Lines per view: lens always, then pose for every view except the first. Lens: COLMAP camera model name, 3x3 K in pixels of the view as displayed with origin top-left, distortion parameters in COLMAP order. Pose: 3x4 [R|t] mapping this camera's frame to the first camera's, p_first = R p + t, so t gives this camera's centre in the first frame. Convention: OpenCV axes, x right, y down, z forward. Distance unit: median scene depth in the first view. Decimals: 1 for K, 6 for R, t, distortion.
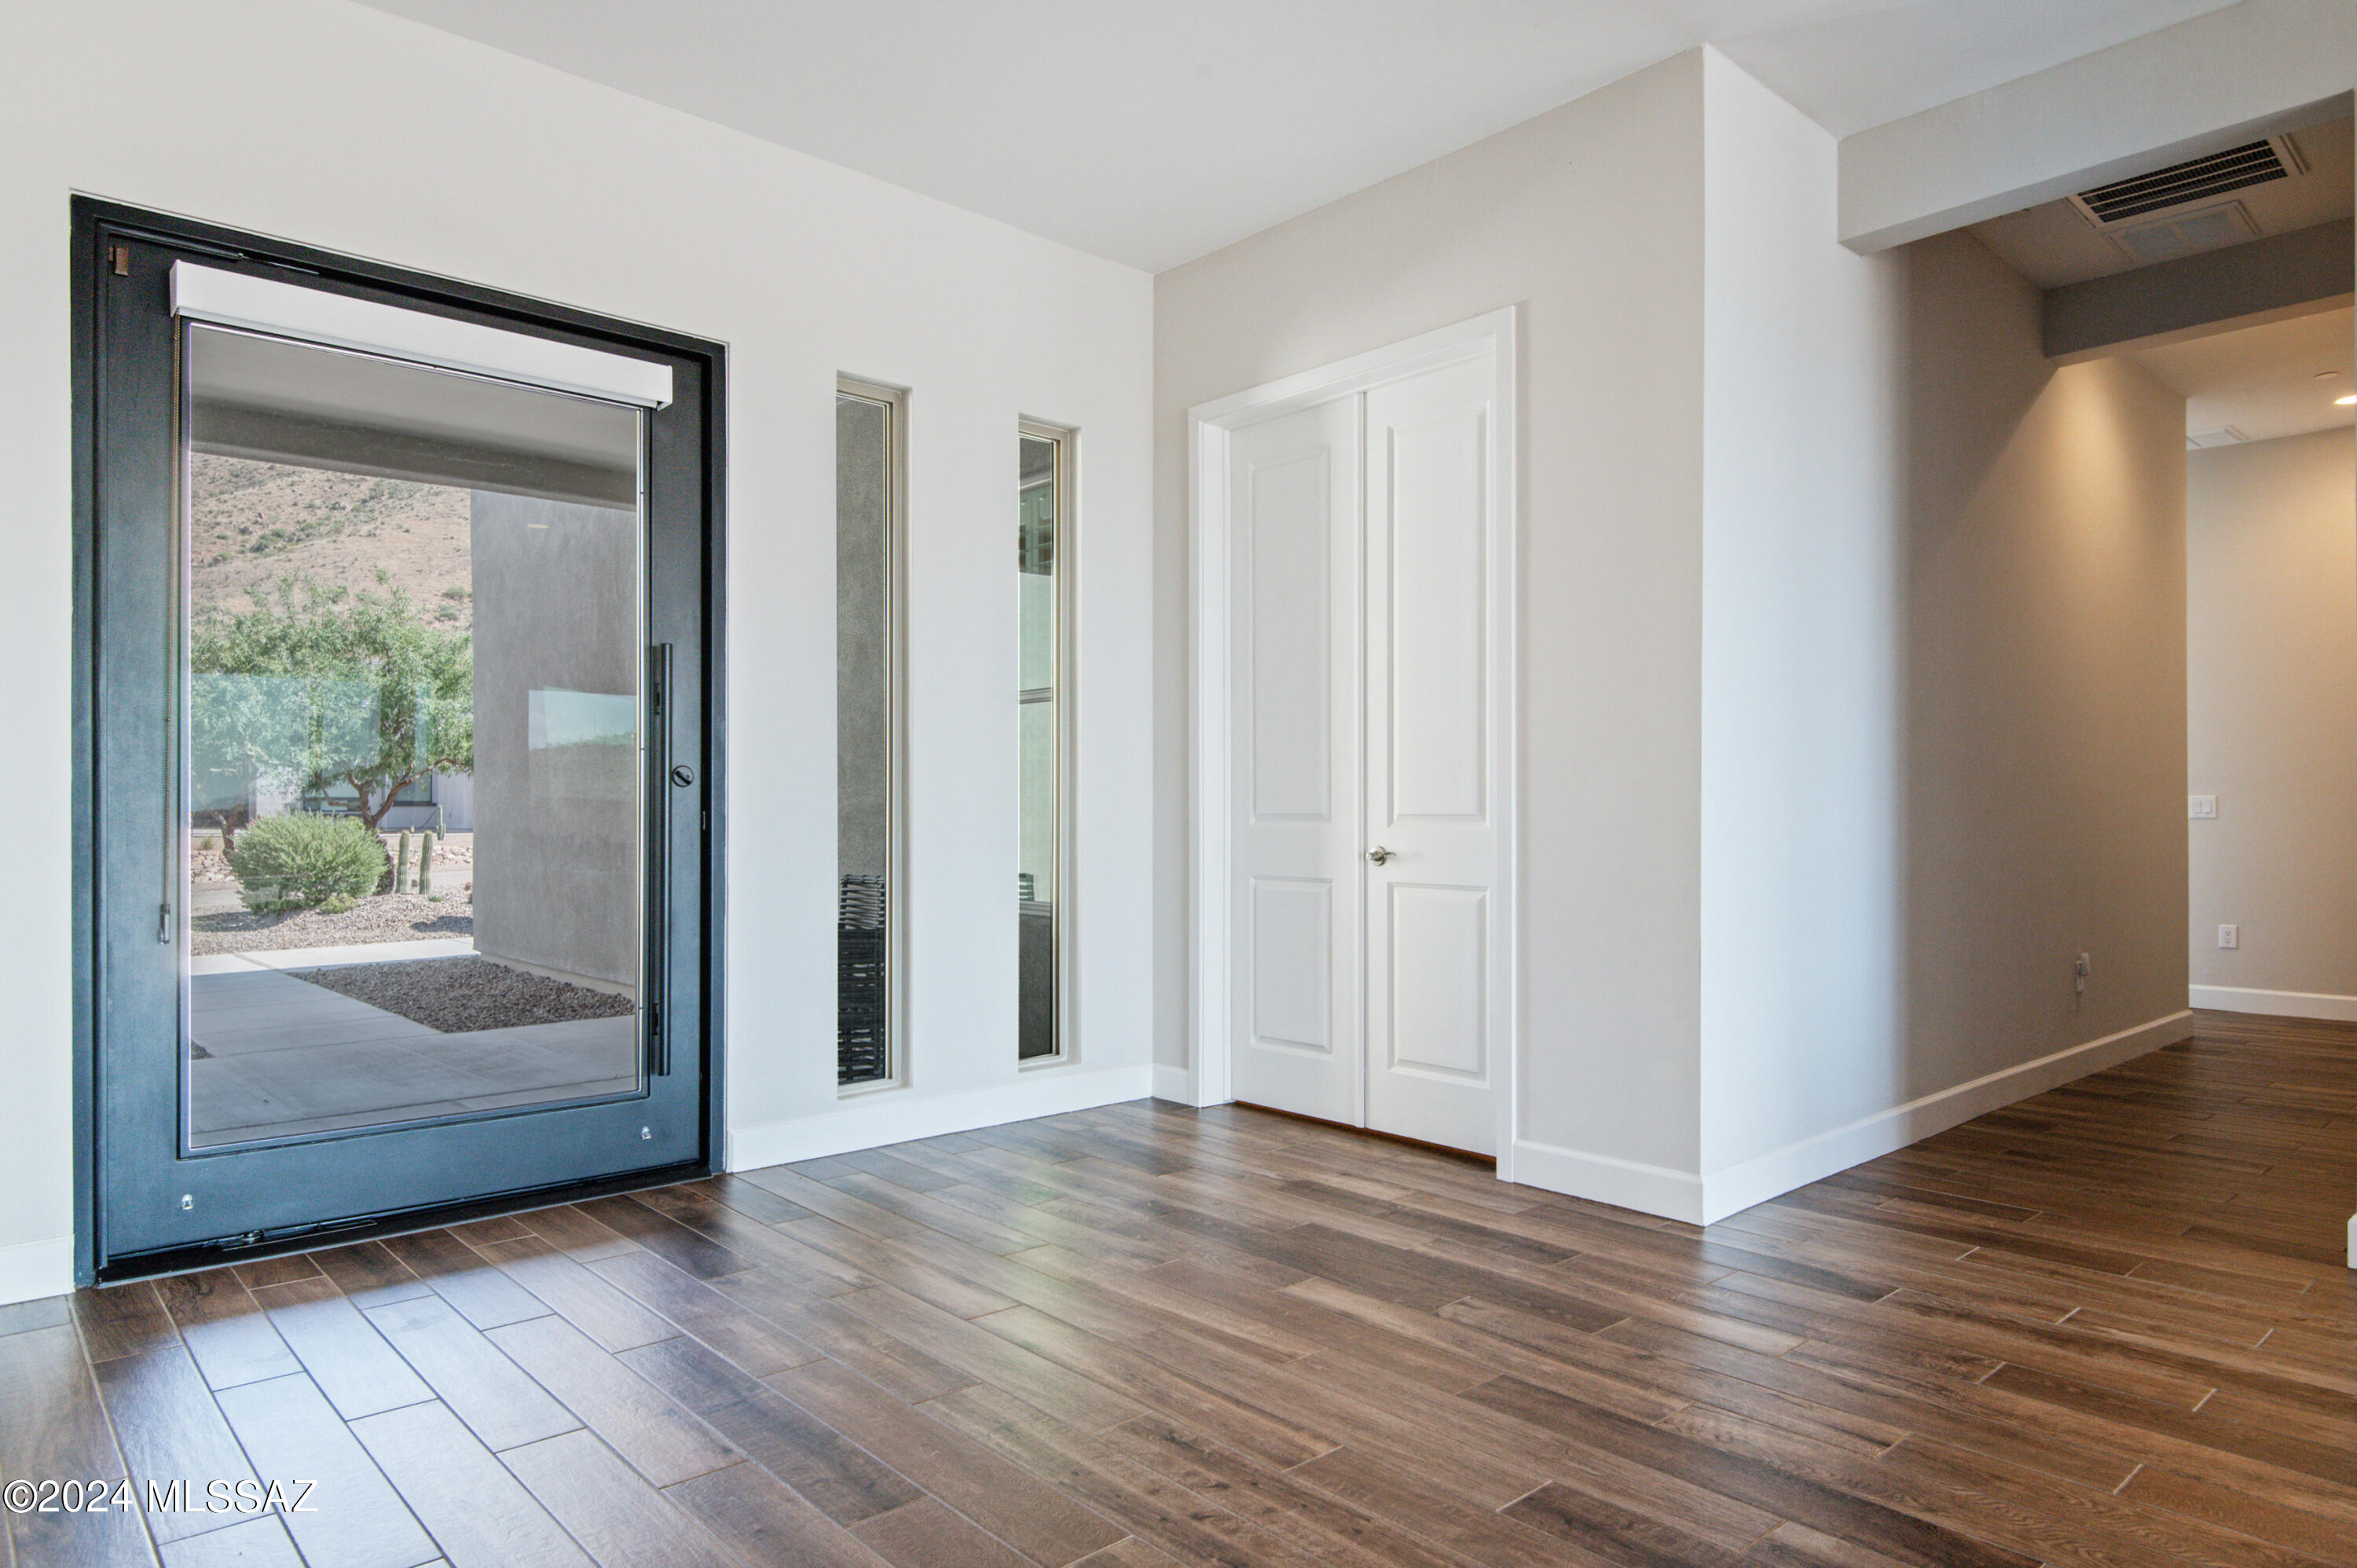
lens RADIAL K [[1459.0, 0, 1182.2], [0, 1459.0, 806.8], [0, 0, 1]] dist [0.005867, -0.005882]
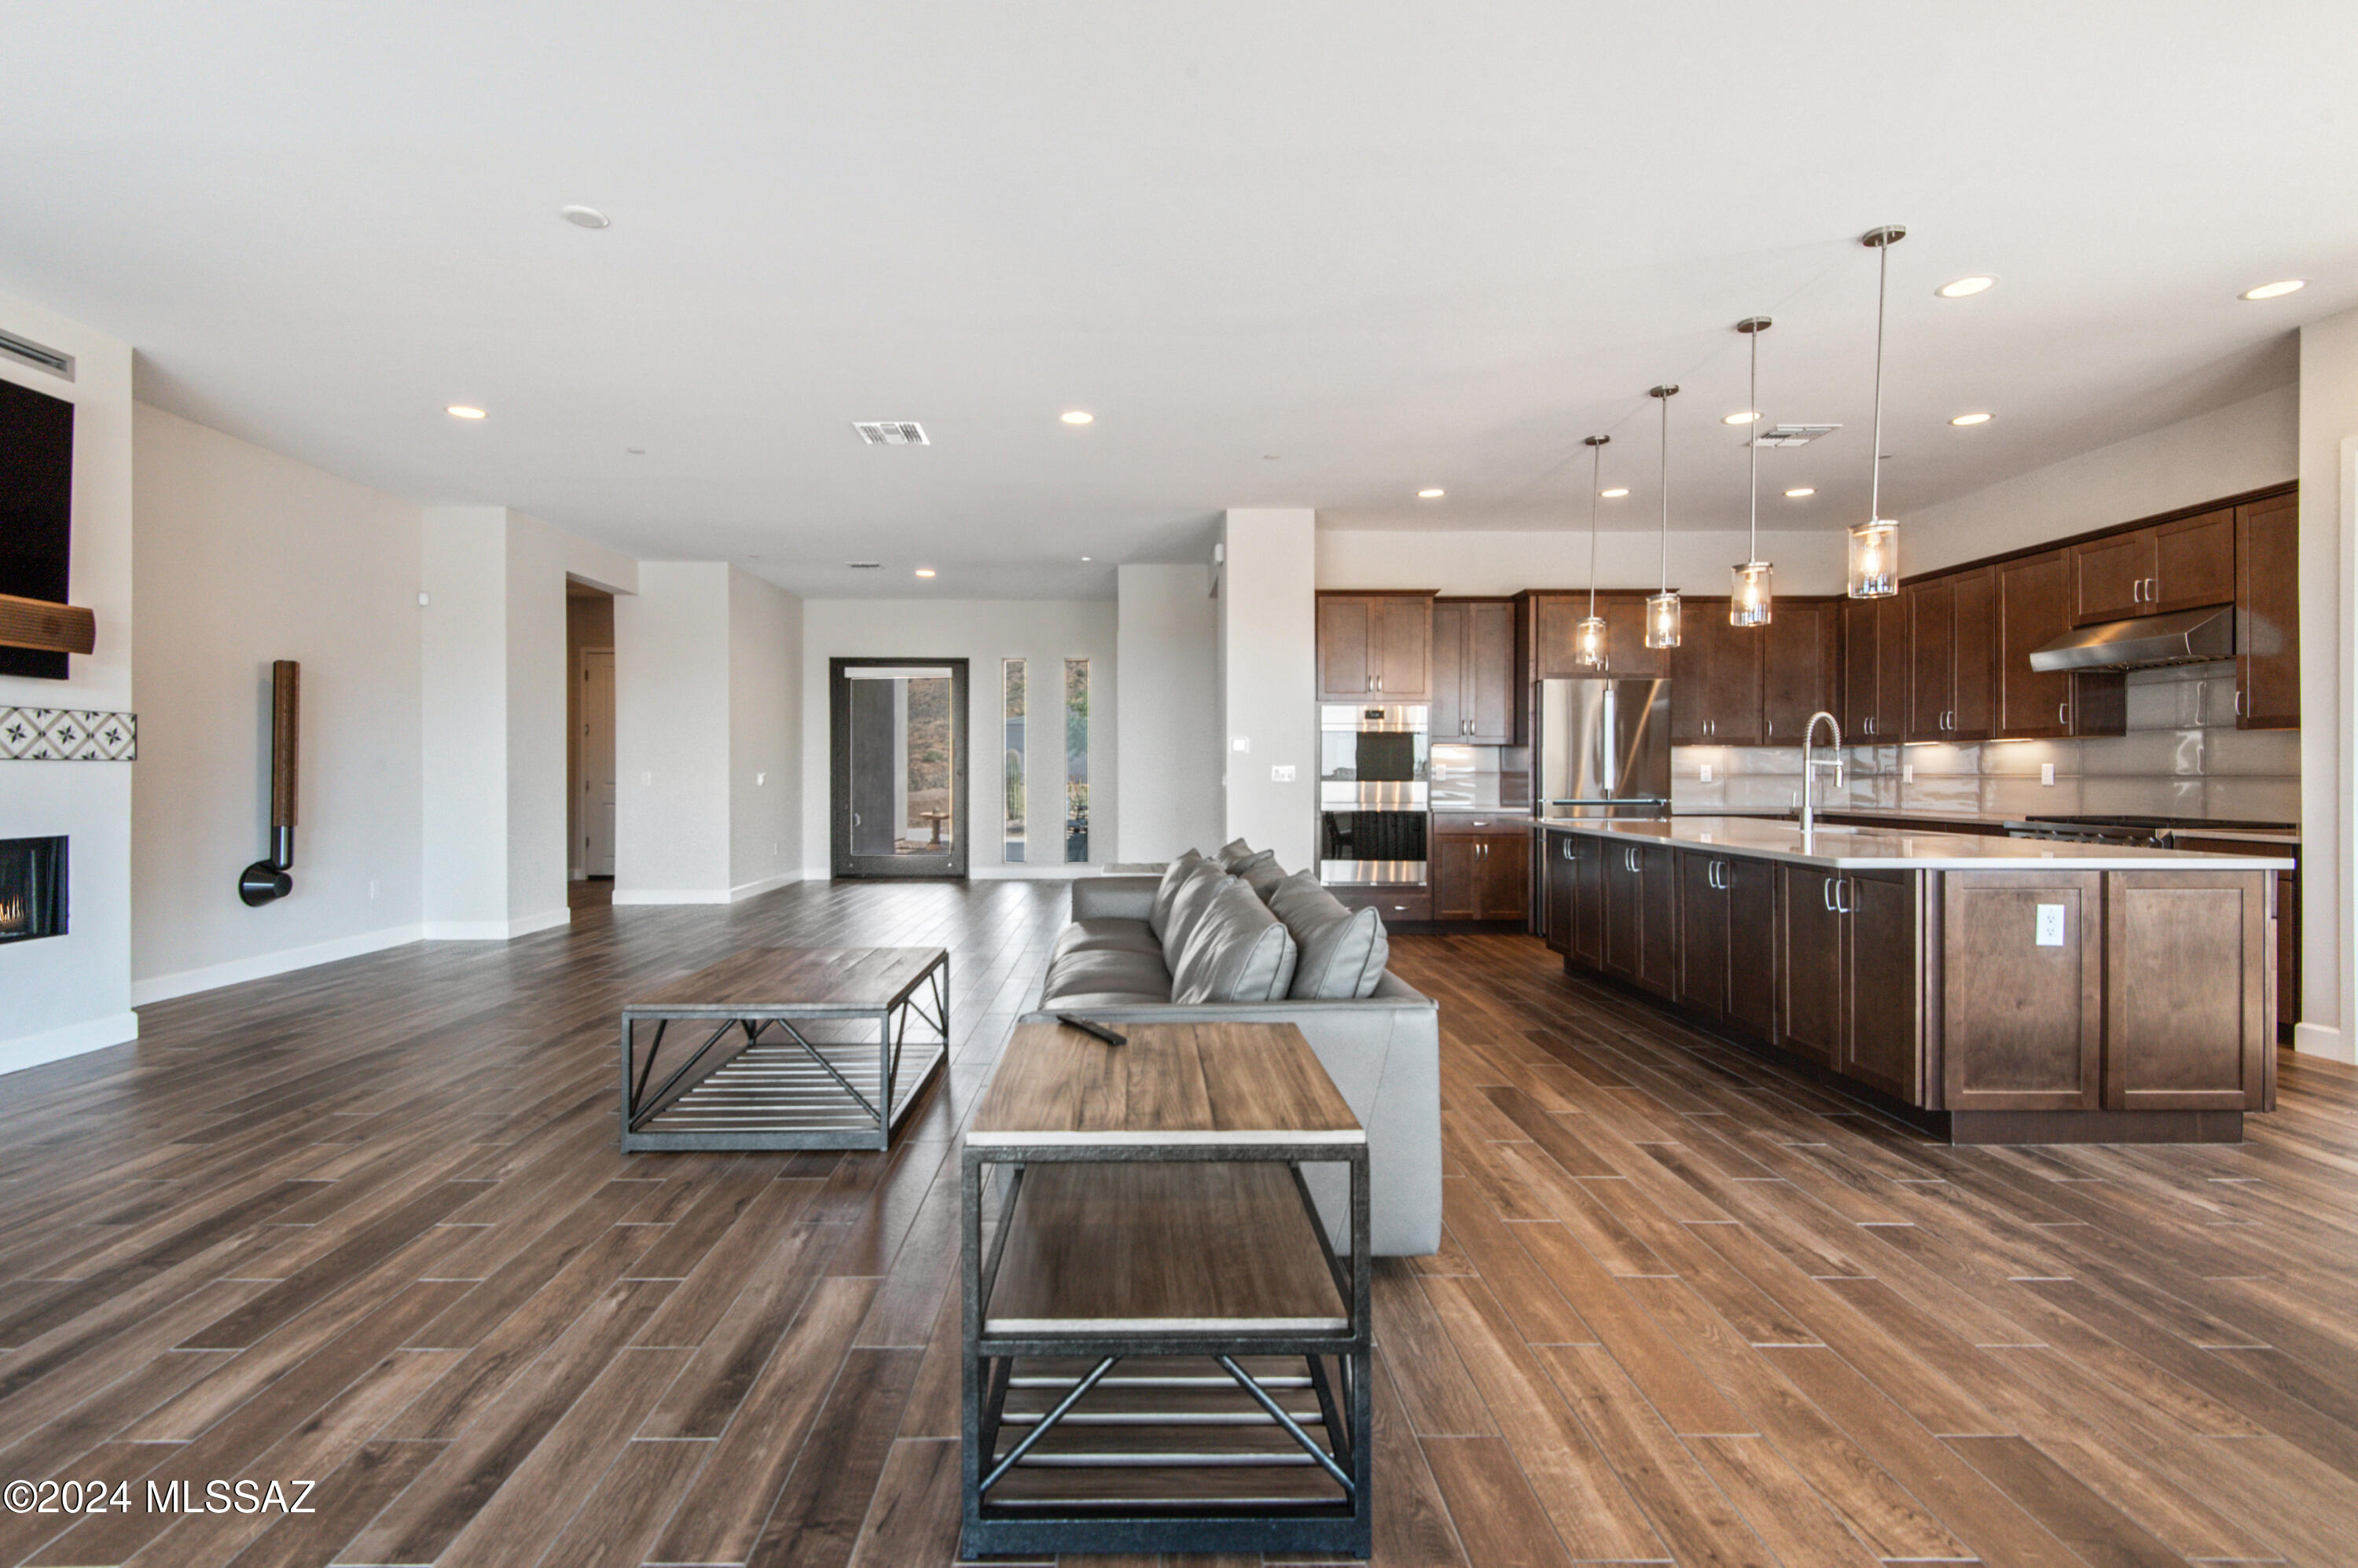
lens RADIAL K [[1093.1, 0, 1165.5], [0, 1093.1, 781.3], [0, 0, 1]] dist [0.017651, -0.003018]
pose [[0.743244, 0.004719, -0.669004, 2.162292], [0.004456, 0.999918, 0.012004, -0.035715], [0.669005, -0.011903, 0.743162, -0.833398]]
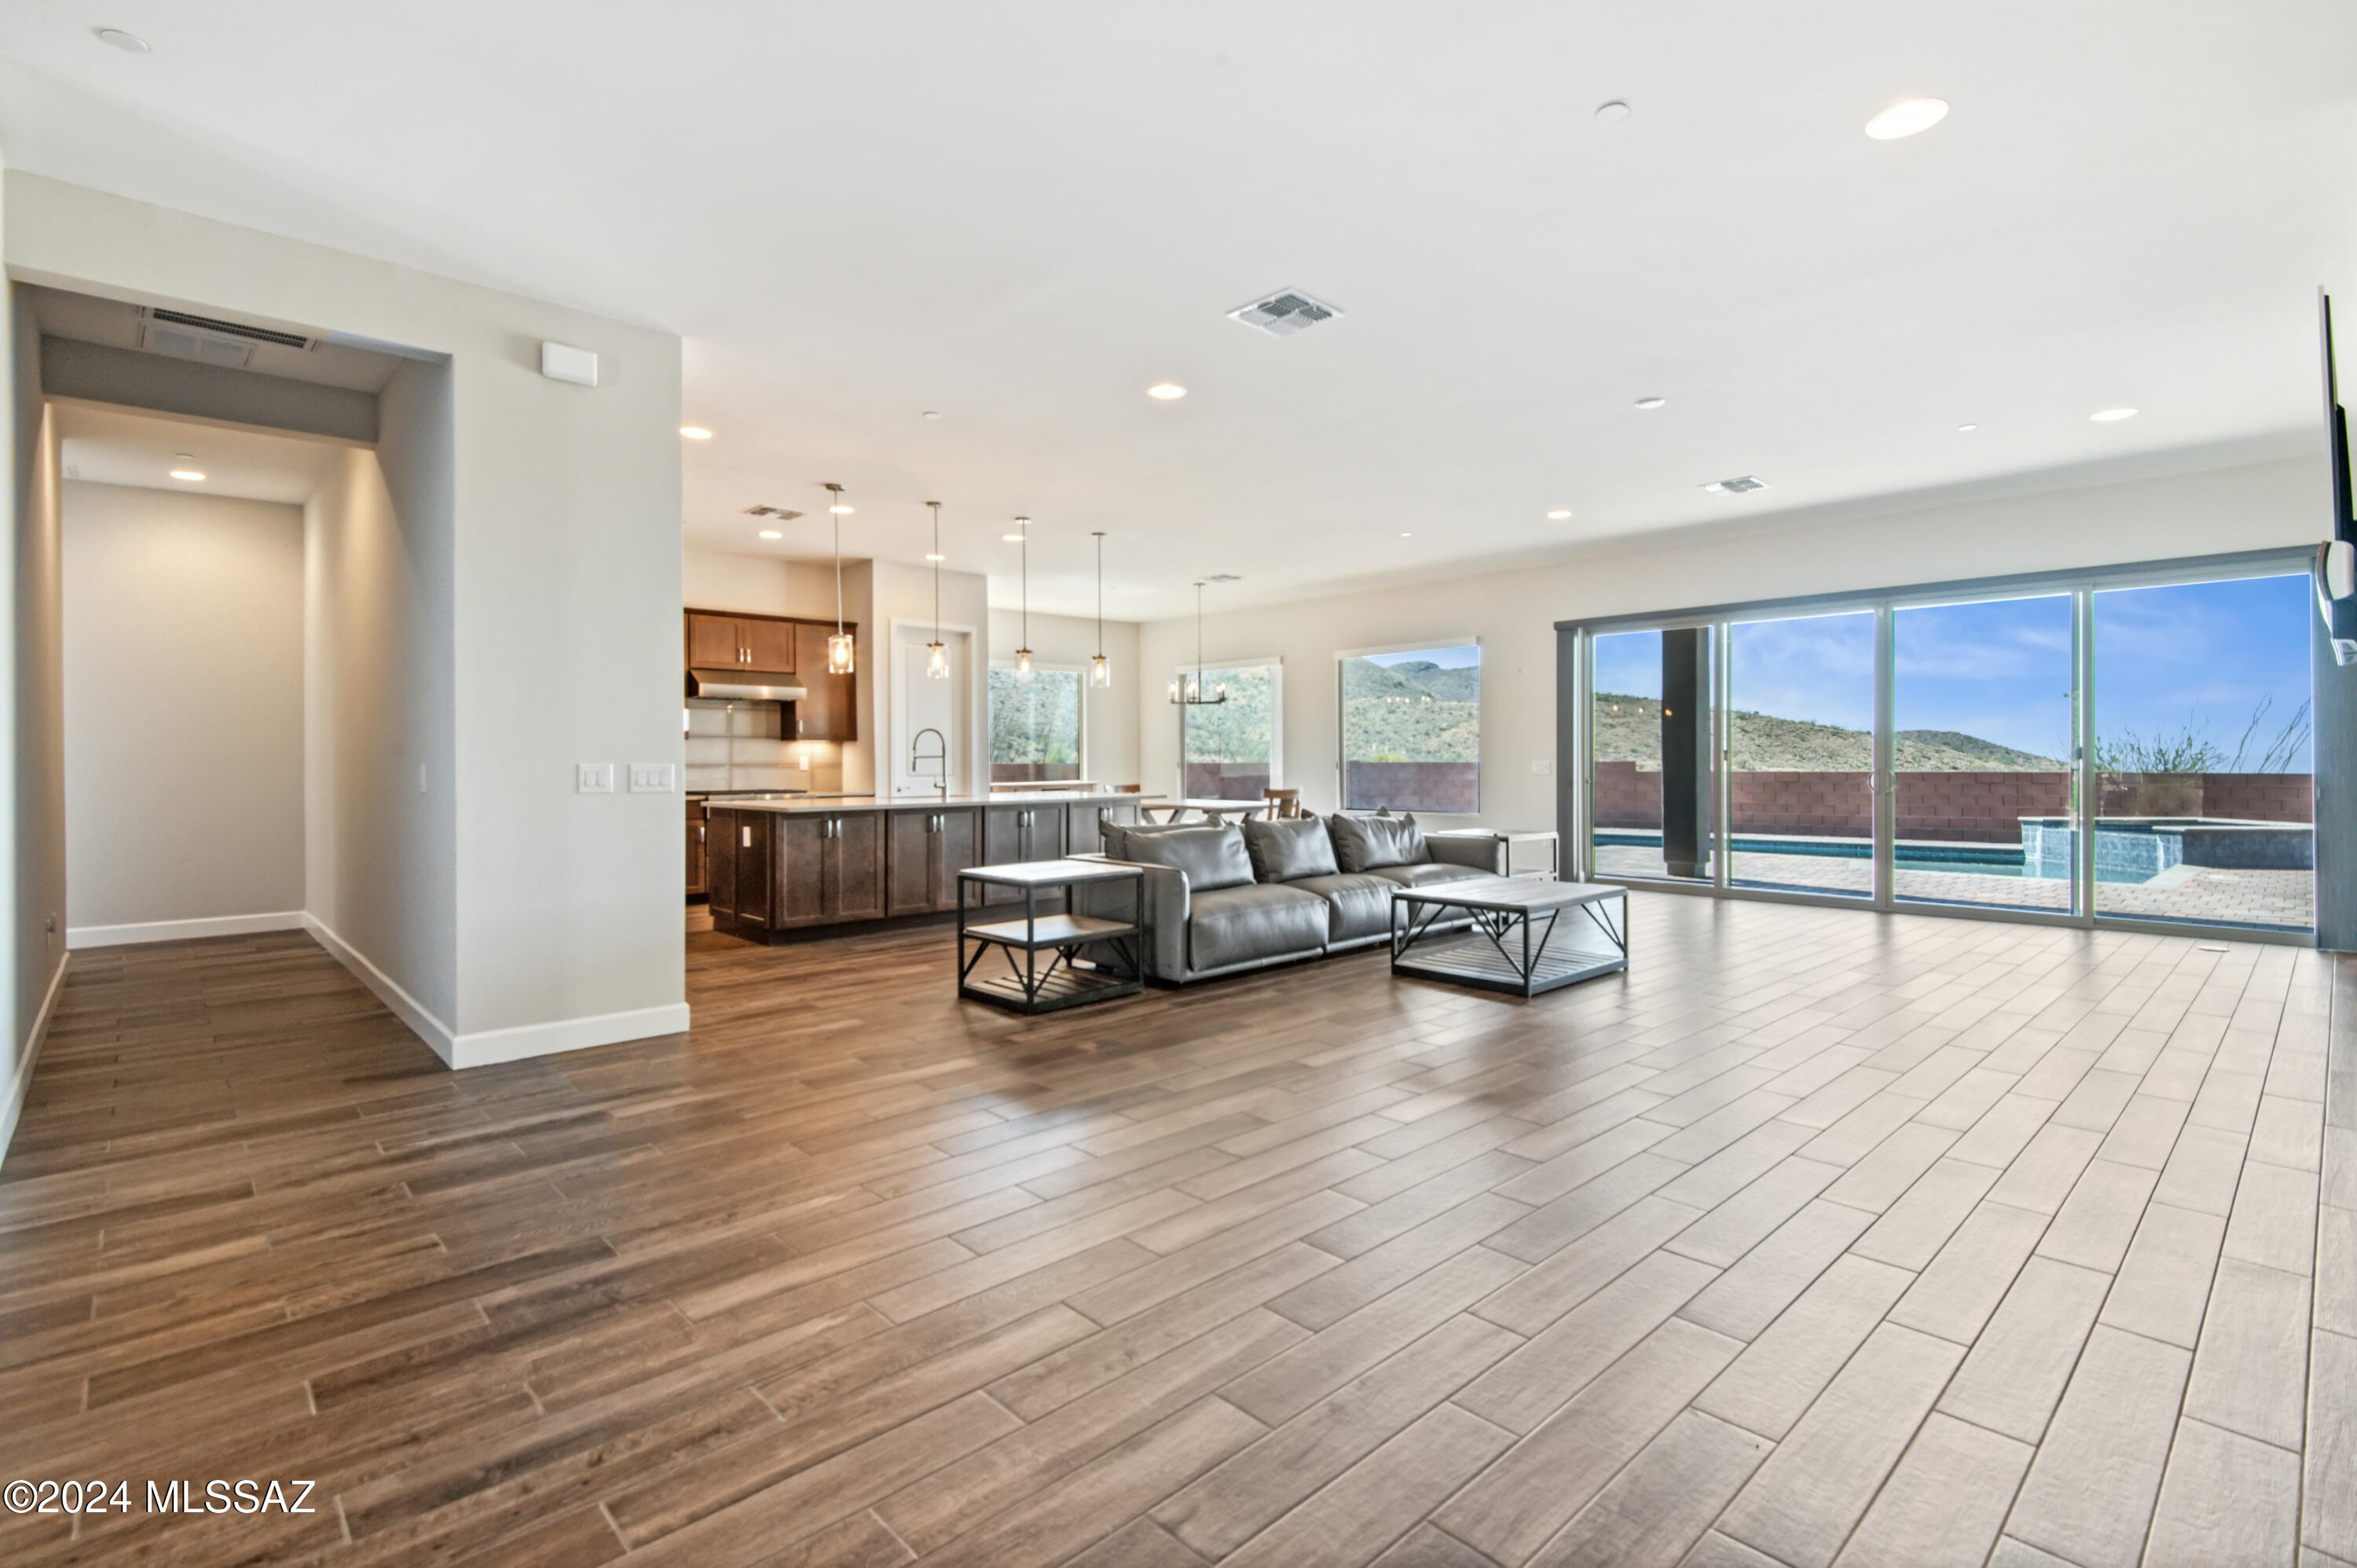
lens RADIAL K [[1092.6, 0, 1201.3], [0, 1092.6, 772.1], [0, 0, 1]] dist [0.017651, -0.003018]
pose [[-0.046521, -0.011402, 0.998852, -0.433155], [-0.001320, 0.999935, 0.011353, -0.032872], [-0.998916, -0.000791, -0.046533, 0.191345]]
